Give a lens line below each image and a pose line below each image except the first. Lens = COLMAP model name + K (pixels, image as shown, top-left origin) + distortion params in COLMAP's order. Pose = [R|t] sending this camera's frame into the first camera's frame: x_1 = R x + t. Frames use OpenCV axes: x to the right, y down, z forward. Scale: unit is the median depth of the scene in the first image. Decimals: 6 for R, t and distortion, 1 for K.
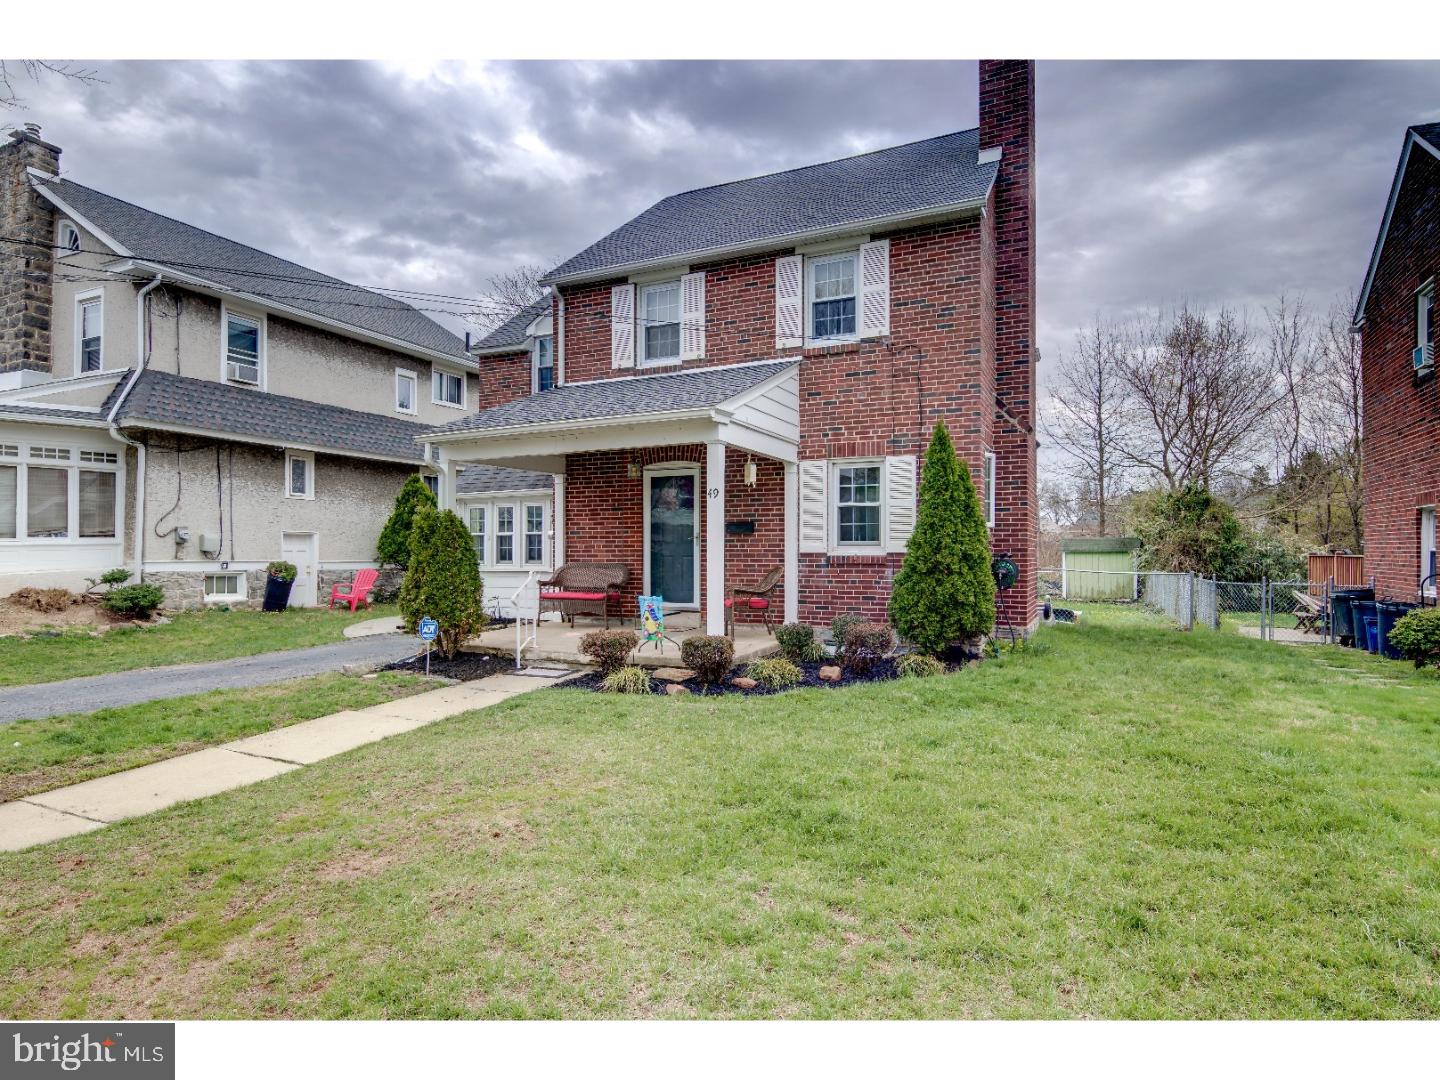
lens RADIAL K [[816.2, 0, 719.3], [0, 816.2, 546.6], [0, 0, 1]] dist [0.017800, -0.000145]
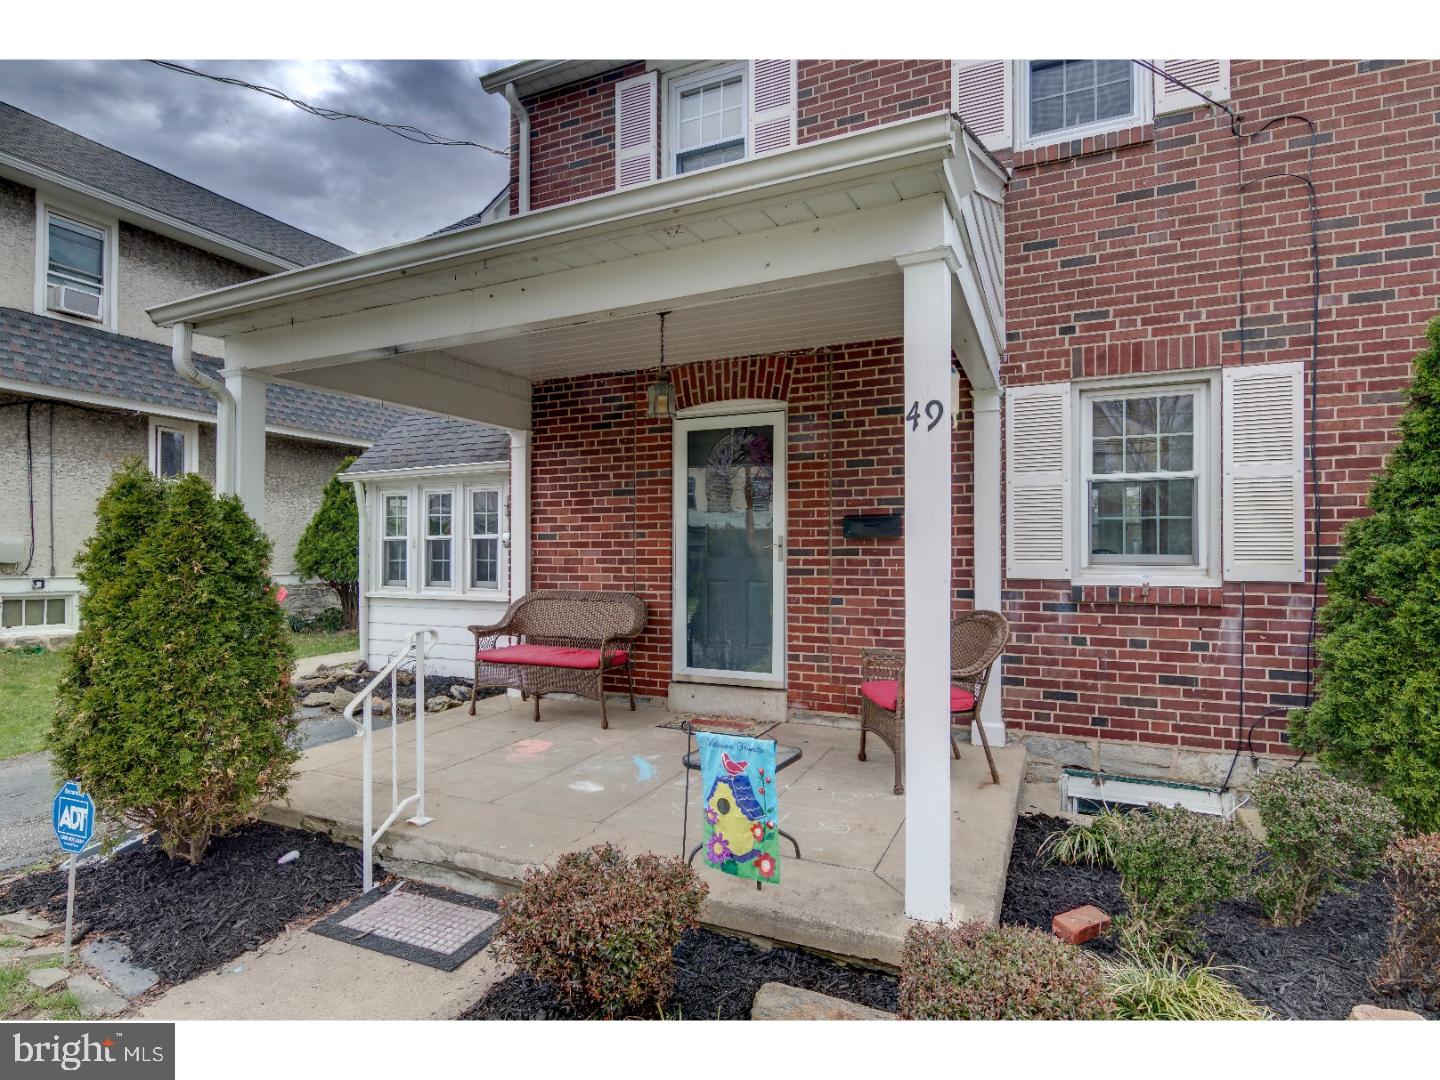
lens RADIAL K [[749.7, 0, 719.5], [0, 749.7, 546.2], [0, 0, 1]] dist [0.014311, -0.011689]
pose [[0.999965, 0.002018, 0.008124, -0.069114], [-0.001981, 0.999987, -0.004596, -0.008421], [-0.008134, 0.004580, 0.999956, 0.527881]]
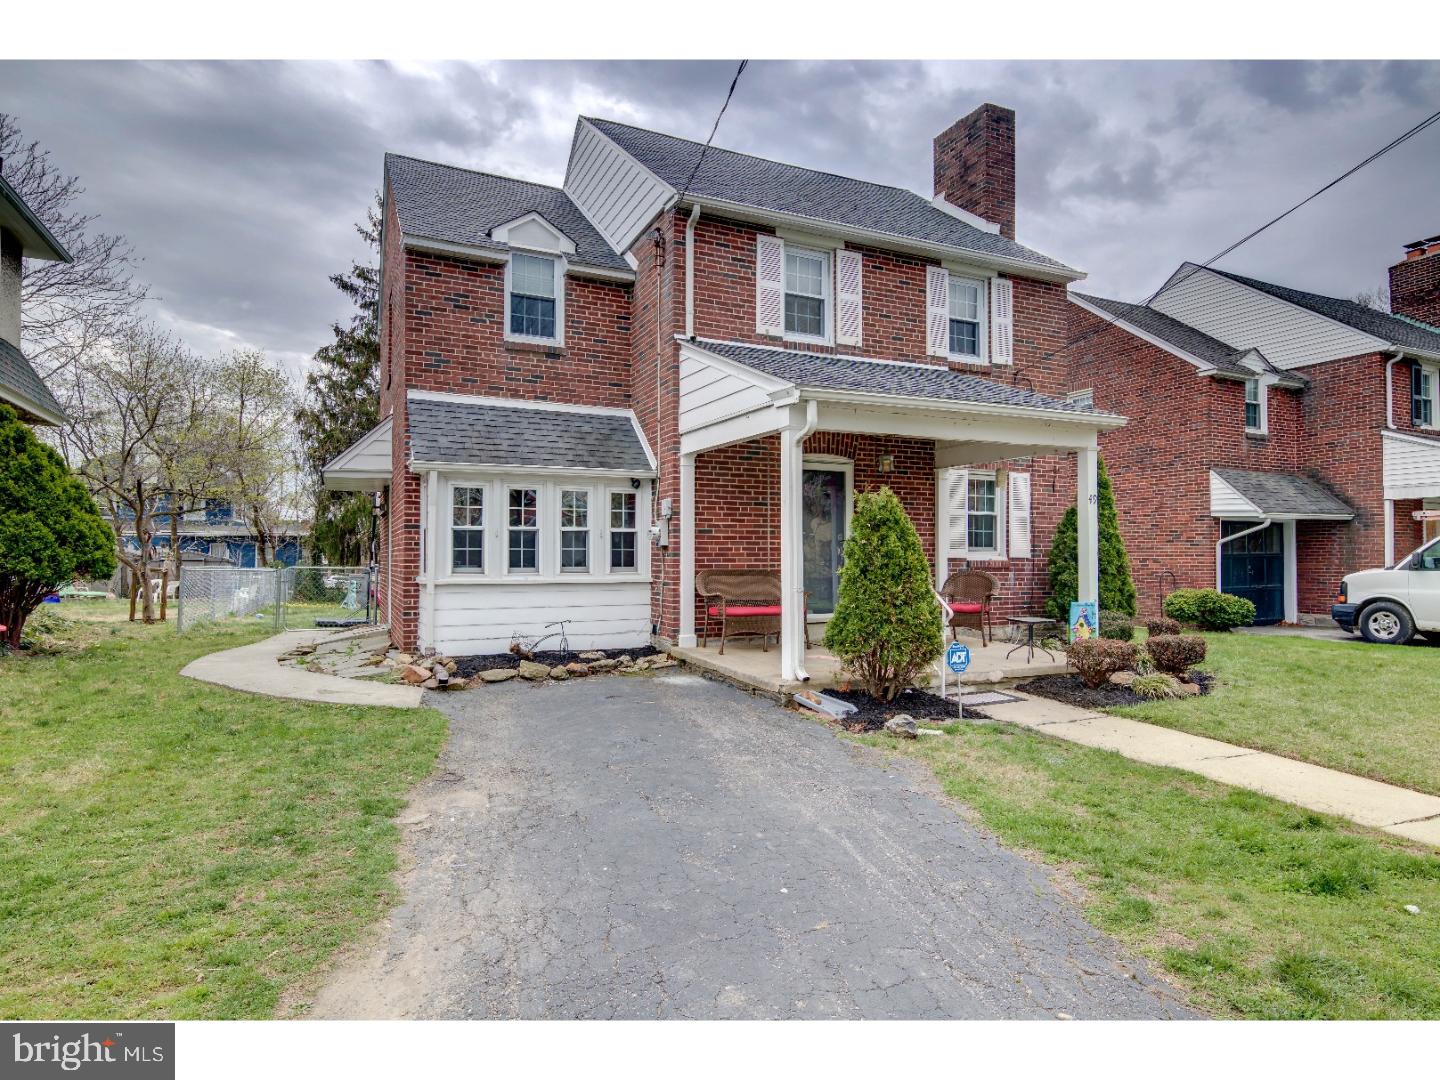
lens RADIAL K [[816.2, 0, 719.3], [0, 816.2, 546.6], [0, 0, 1]] dist [0.017800, -0.000145]
pose [[0.634160, 0.013080, 0.773092, -0.828356], [-0.007840, 0.999914, -0.010486, 0.006529], [-0.773162, 0.000589, 0.634208, 0.534230]]
